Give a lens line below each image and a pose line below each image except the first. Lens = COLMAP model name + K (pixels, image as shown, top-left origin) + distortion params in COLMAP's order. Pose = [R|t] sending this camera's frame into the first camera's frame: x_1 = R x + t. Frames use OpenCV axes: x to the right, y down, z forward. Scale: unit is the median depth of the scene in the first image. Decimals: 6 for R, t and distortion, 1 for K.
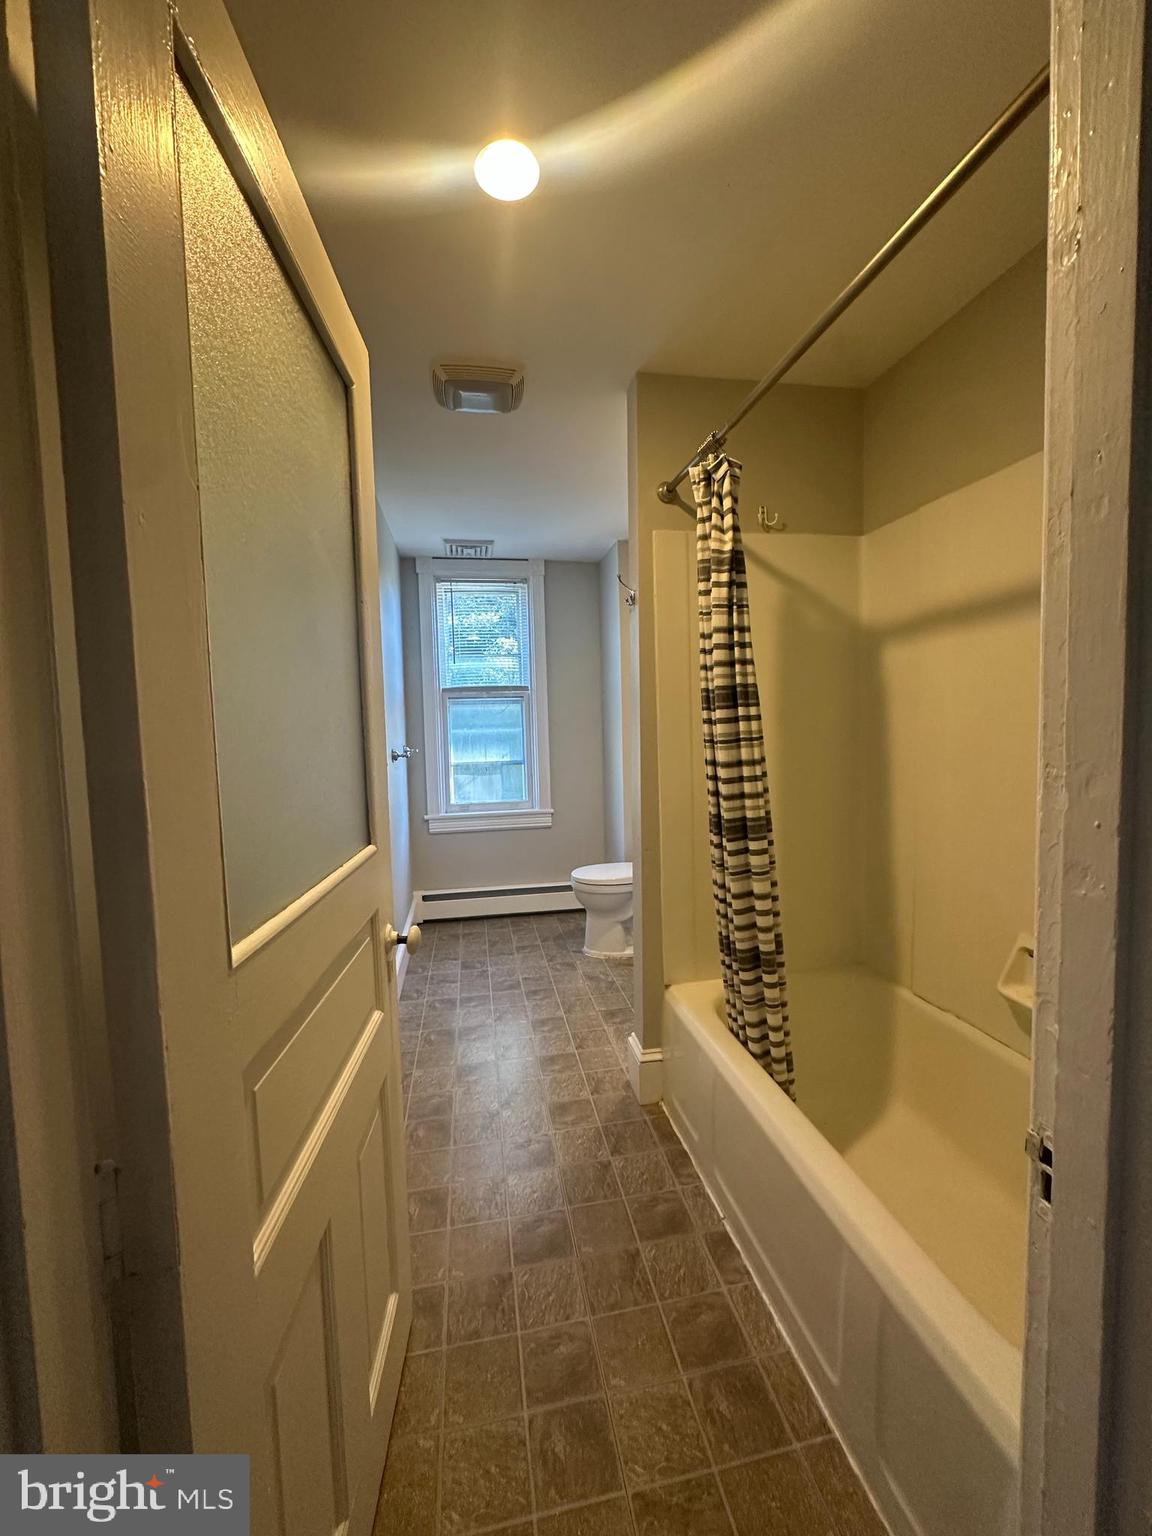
lens RADIAL K [[616.7, 0, 575.0], [0, 616.7, 775.8], [0, 0, 1]] dist [-0.002381, -0.000428]
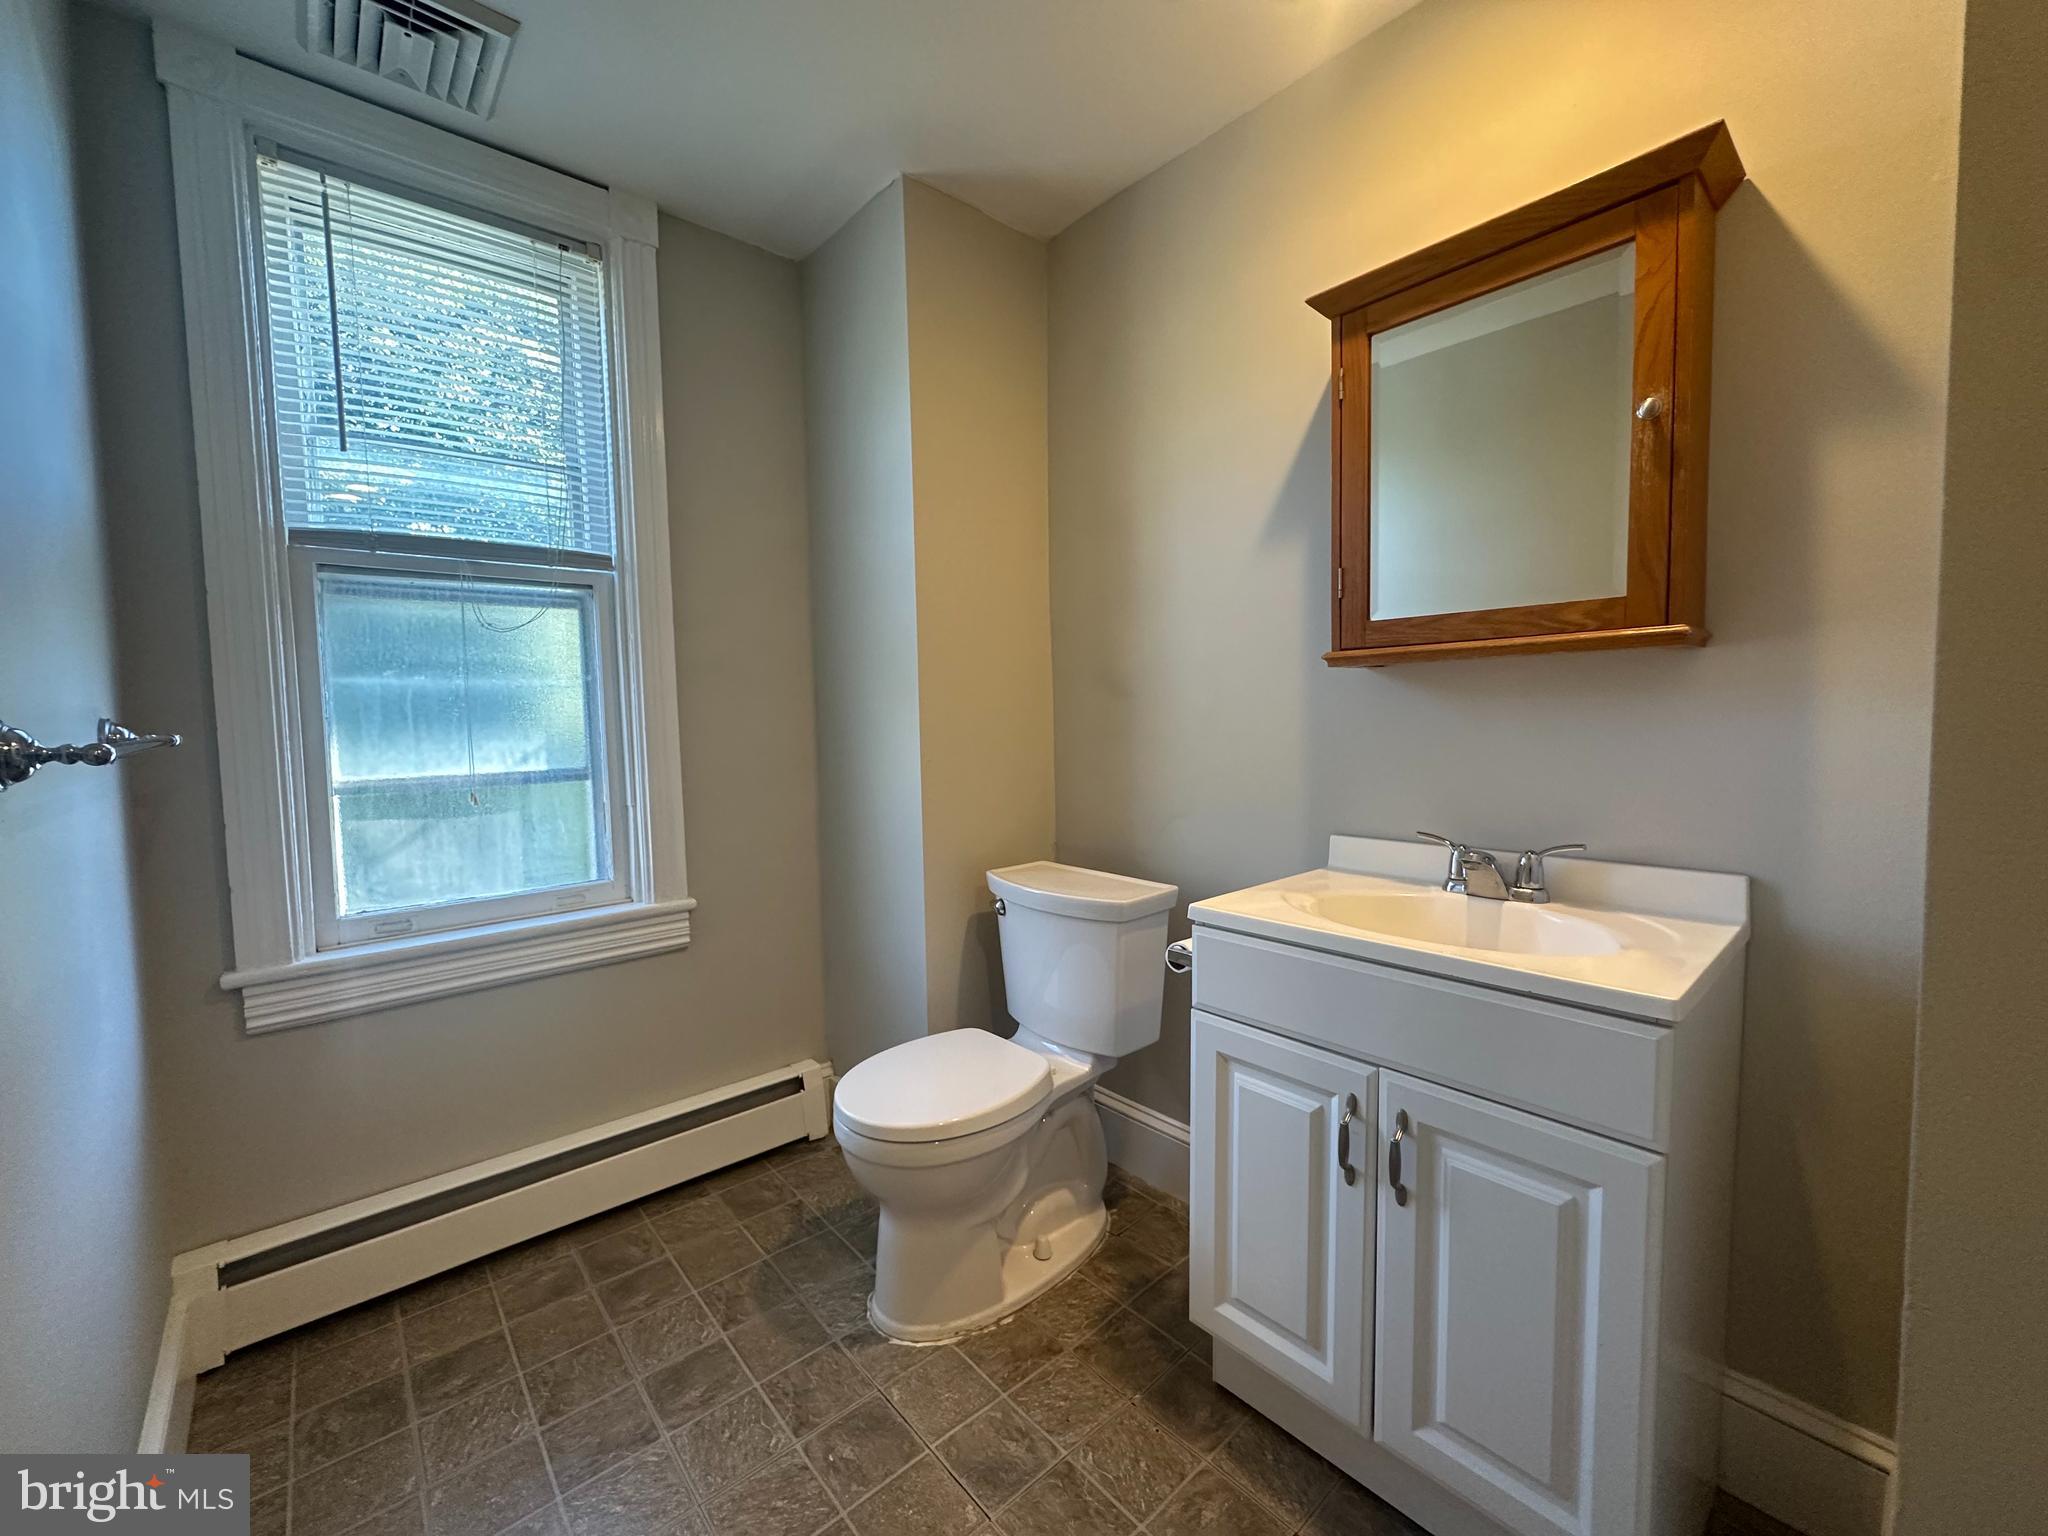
lens RADIAL K [[822.3, 0, 1018.7], [0, 822.3, 769.1], [0, 0, 1]] dist [-0.002381, -0.000428]
pose [[0.859138, -0.027274, 0.511016, -0.119716], [0.041531, 0.999001, -0.016504, -0.007051], [-0.510055, 0.035403, 0.859413, 0.486661]]
